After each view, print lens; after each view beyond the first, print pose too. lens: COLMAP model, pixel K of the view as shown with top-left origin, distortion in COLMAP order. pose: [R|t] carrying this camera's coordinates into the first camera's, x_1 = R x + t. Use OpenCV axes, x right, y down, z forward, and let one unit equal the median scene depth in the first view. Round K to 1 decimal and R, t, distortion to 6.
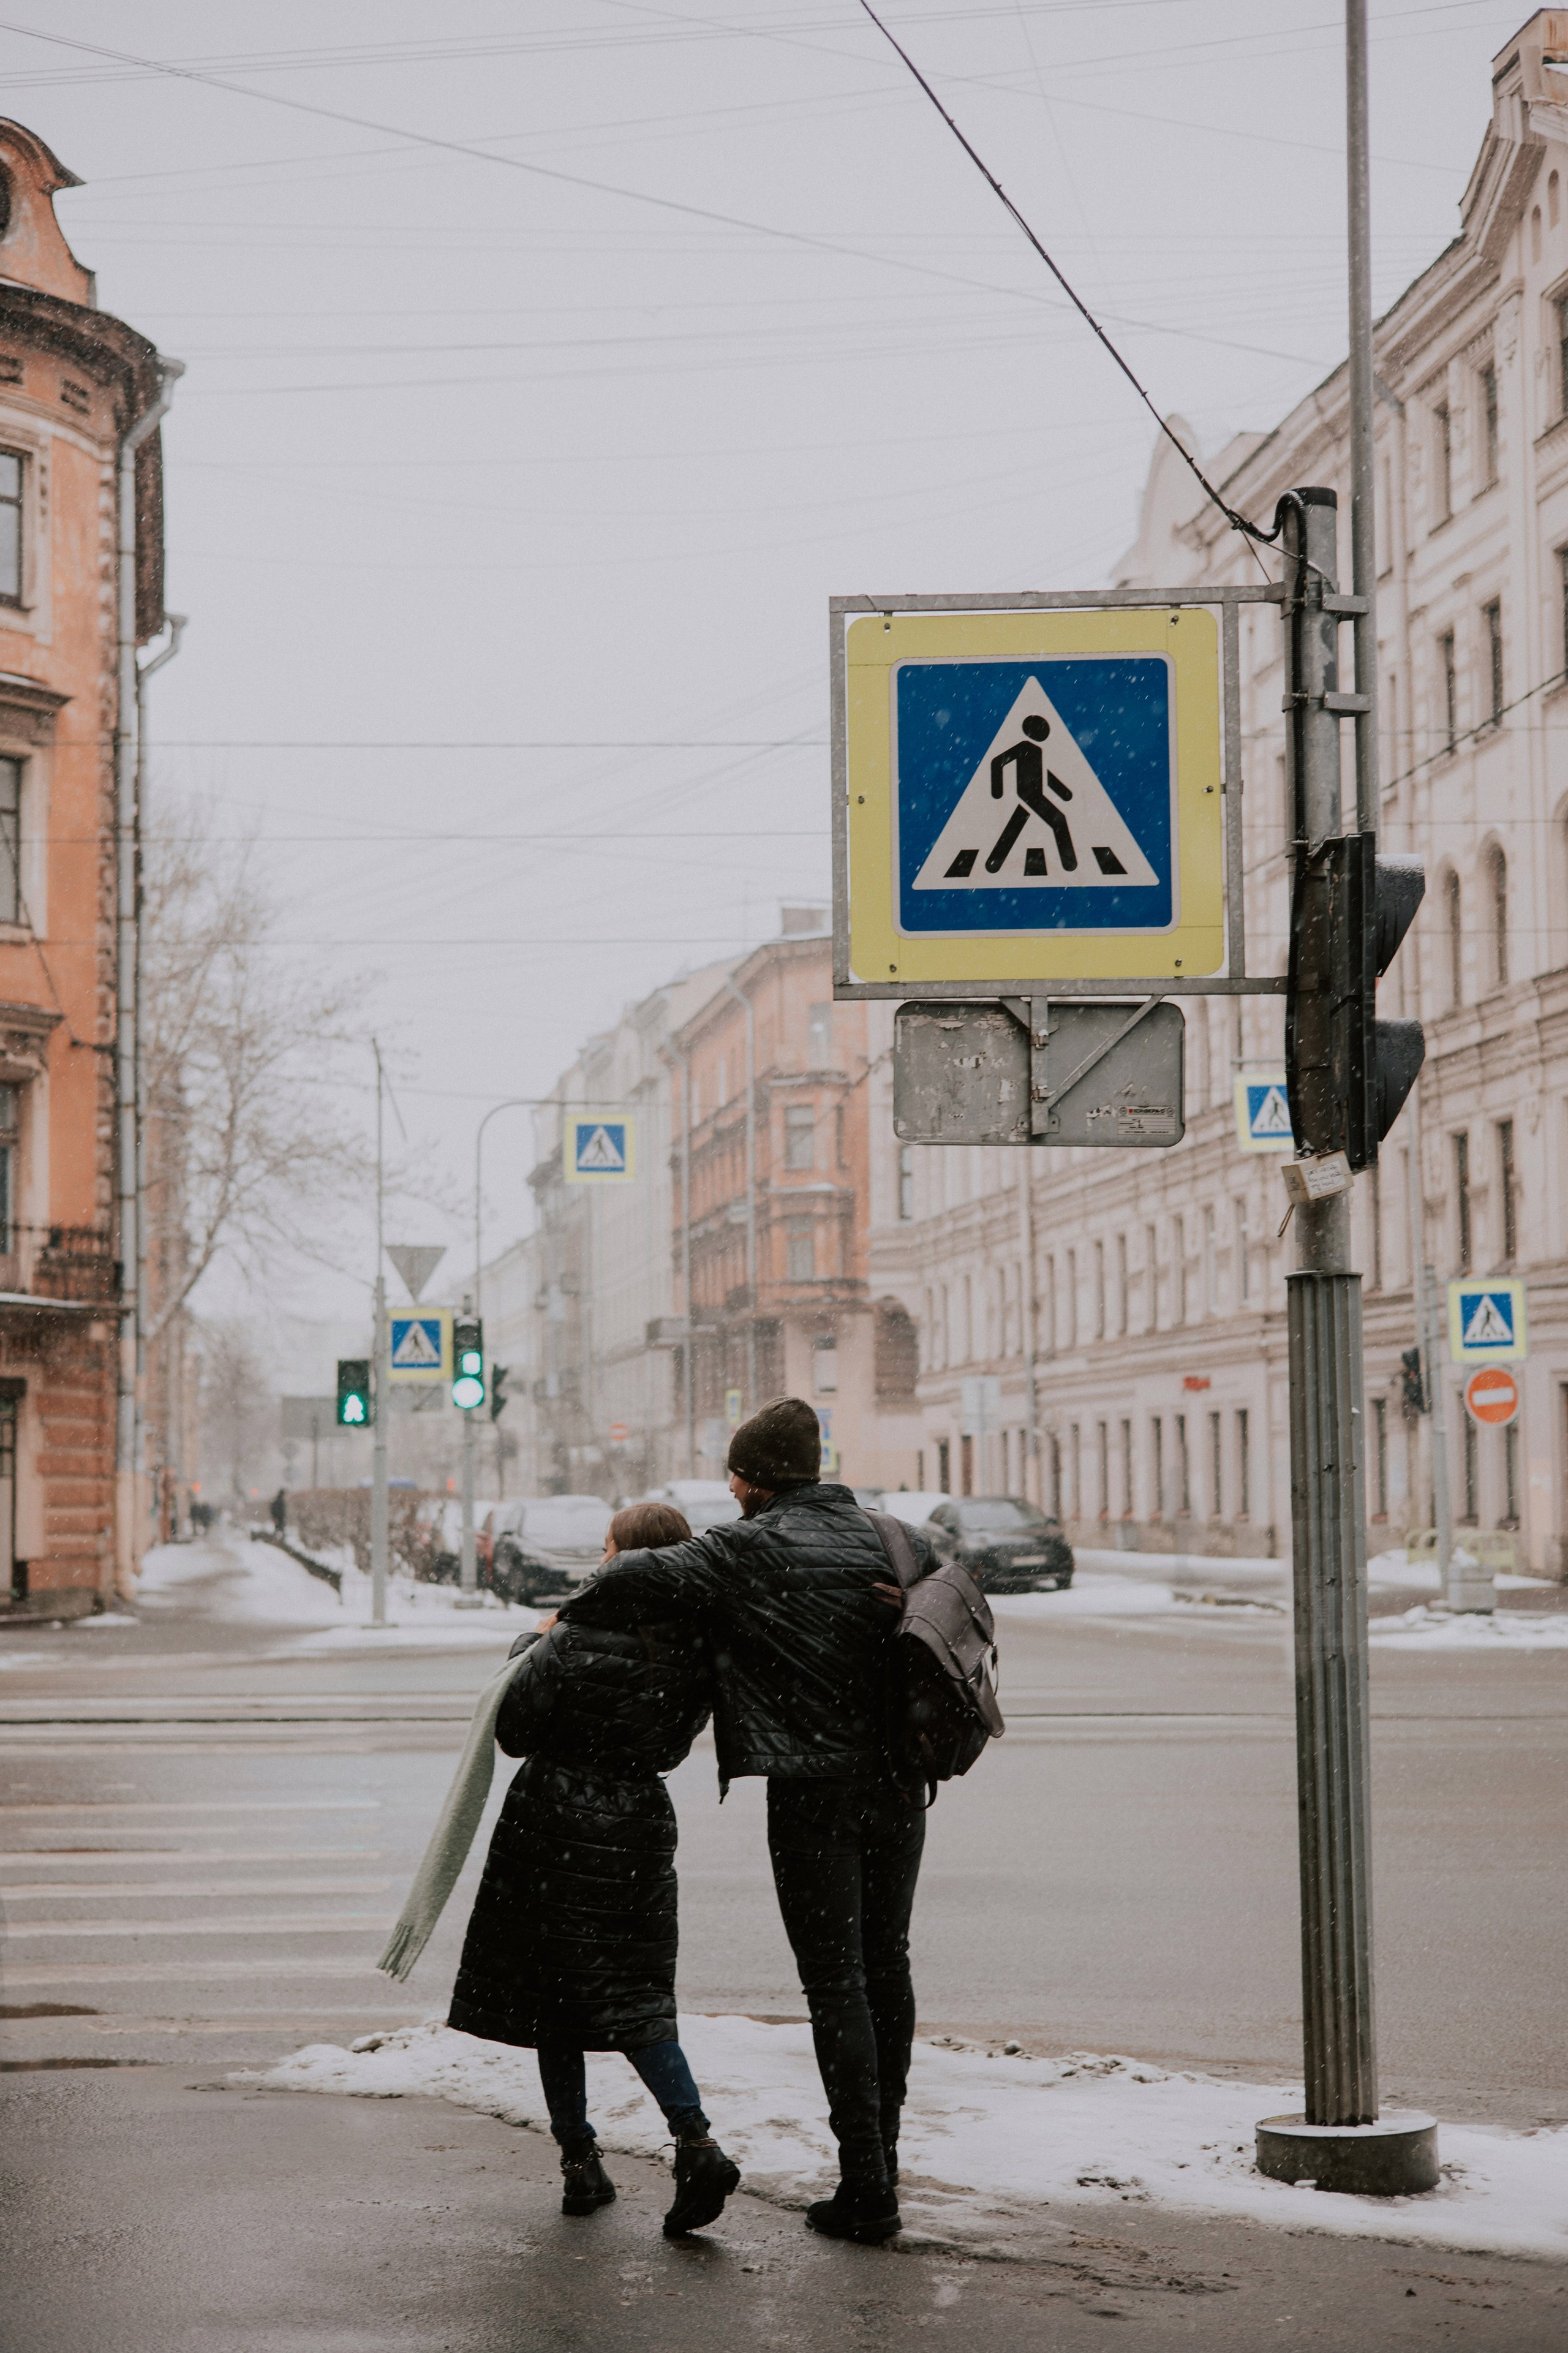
lens RADIAL K [[3381.1, 0, 866.8], [0, 3381.1, 1248.4], [0, 0, 1]] dist [-0.009973, -0.002596]
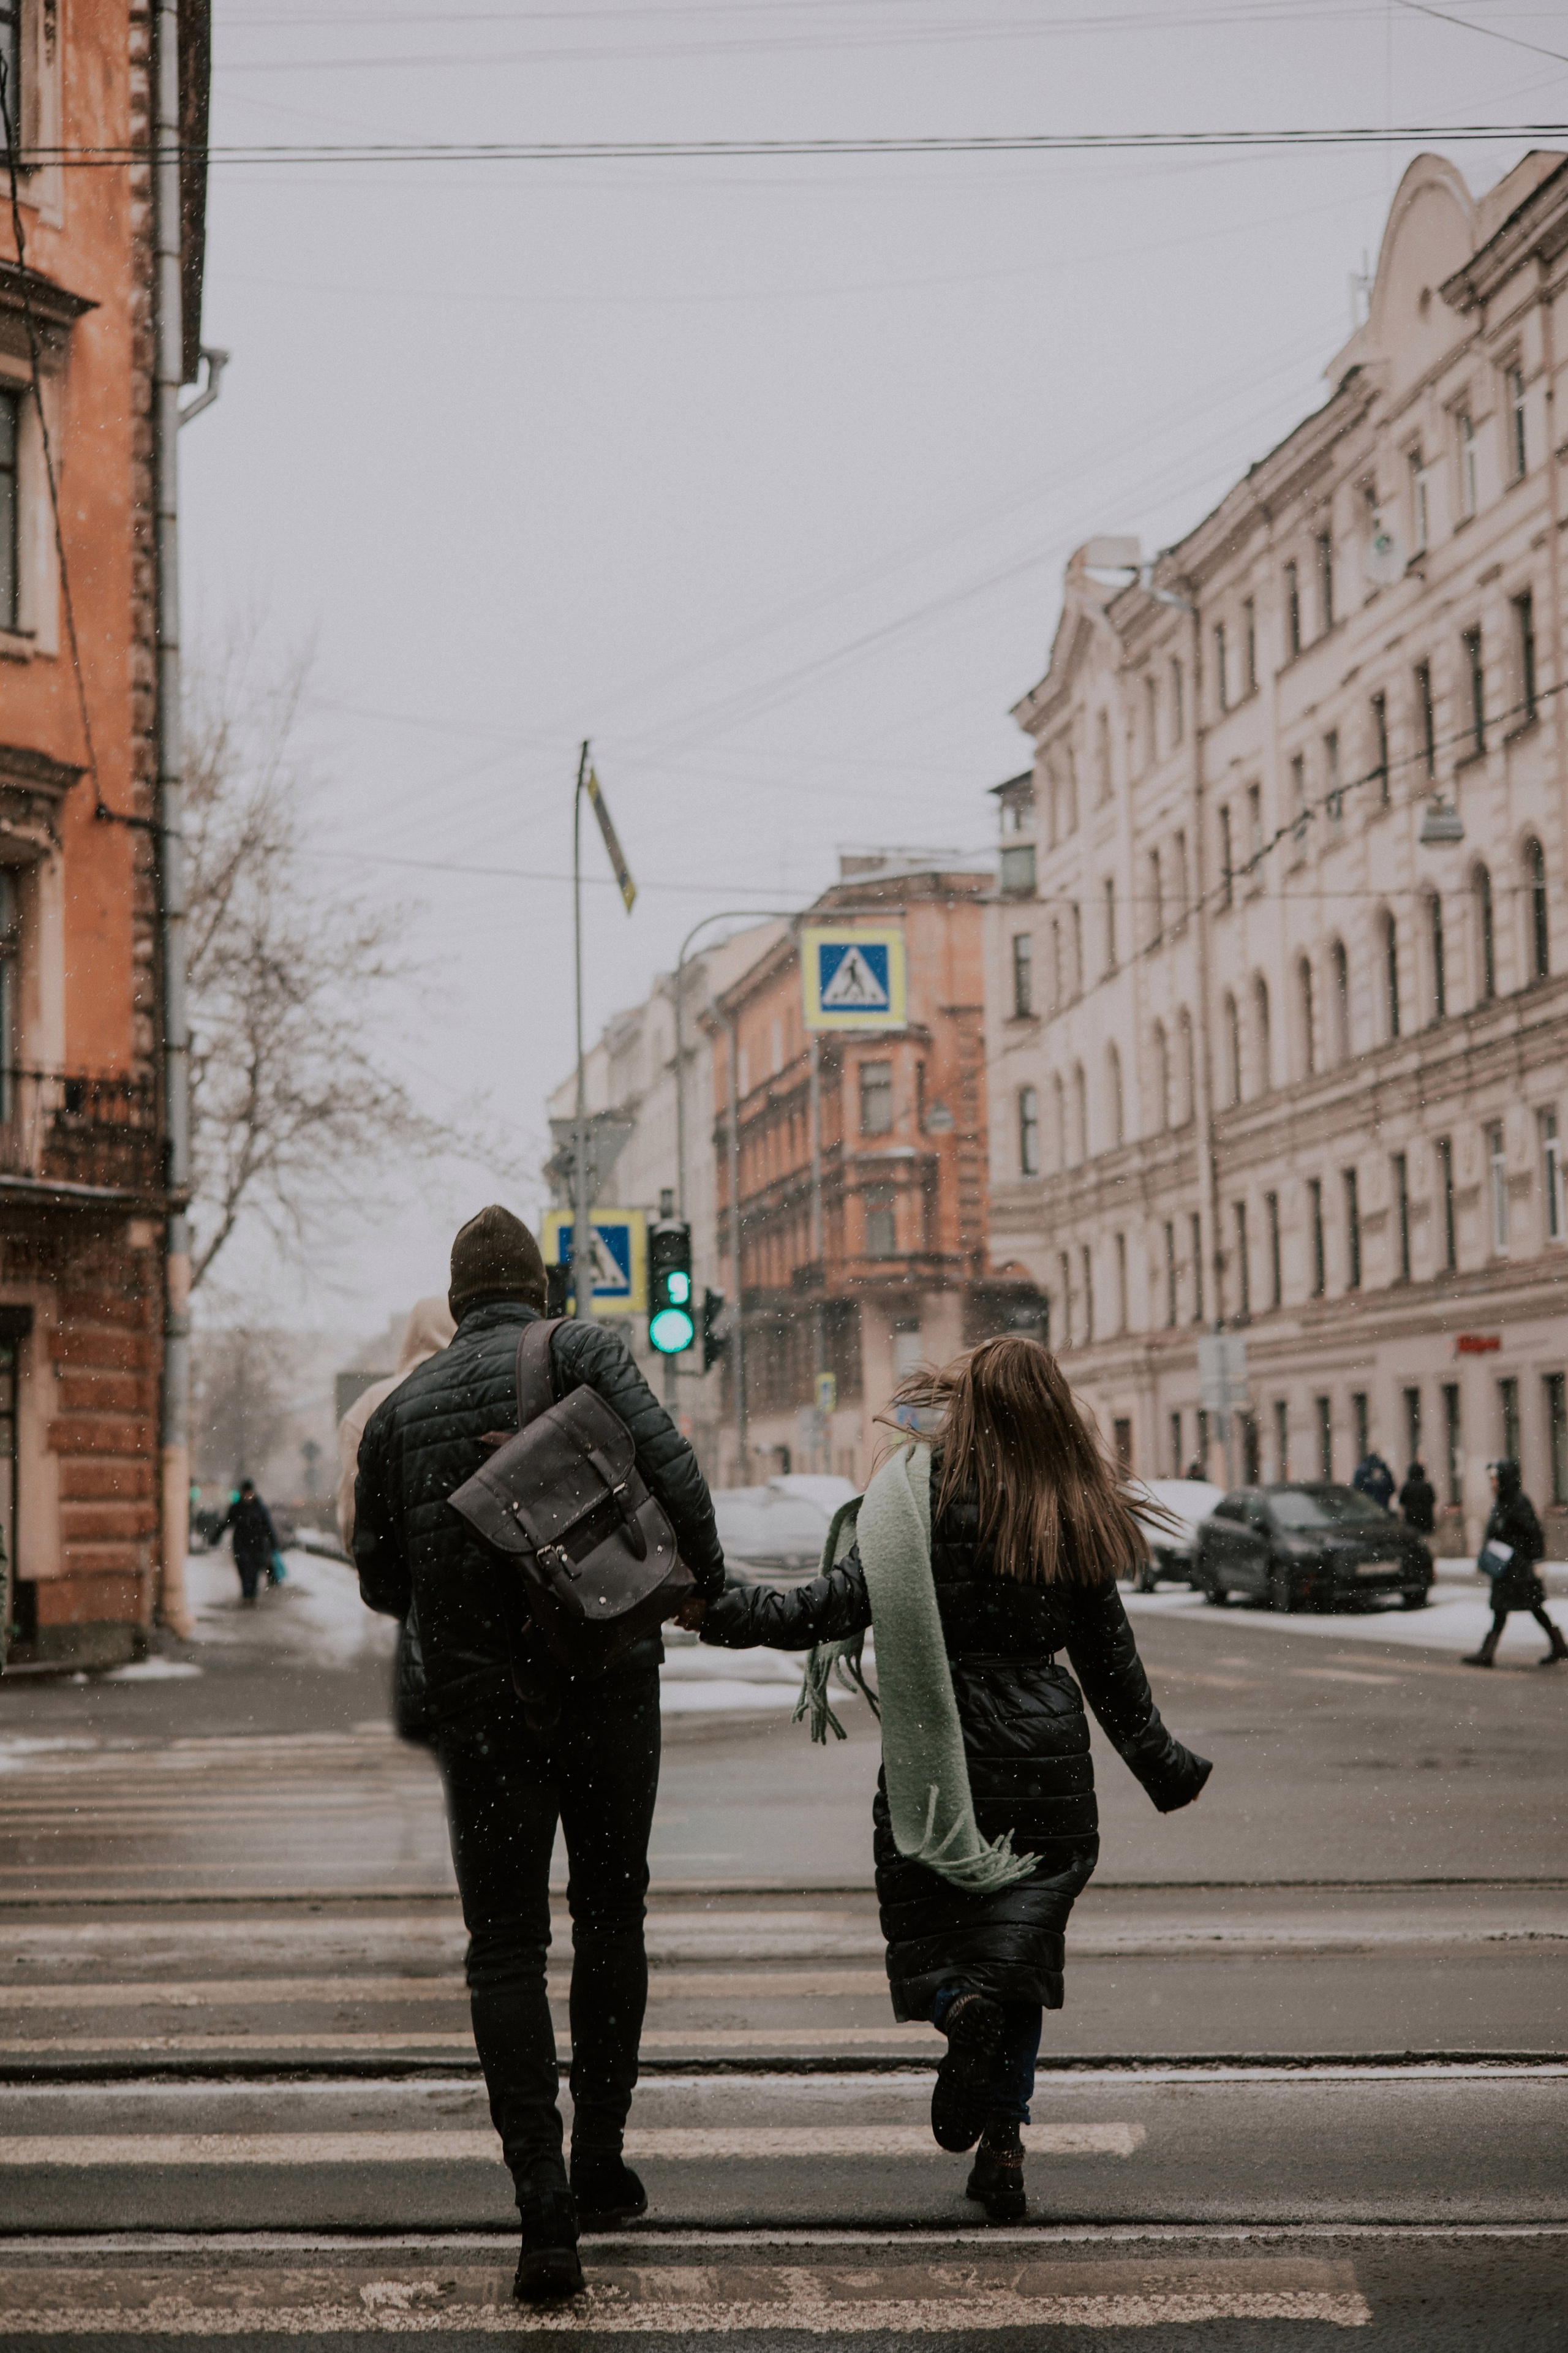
lens RADIAL K [[3429.8, 0, 797.7], [0, 3429.8, 1196.5], [0, 0, 1]] dist [0.014003, -0.124138]
pose [[0.999733, -0.009828, -0.020919, -0.047988], [0.009507, 0.999836, -0.015391, 0.016345], [0.021067, 0.015188, 0.999663, 0.187633]]
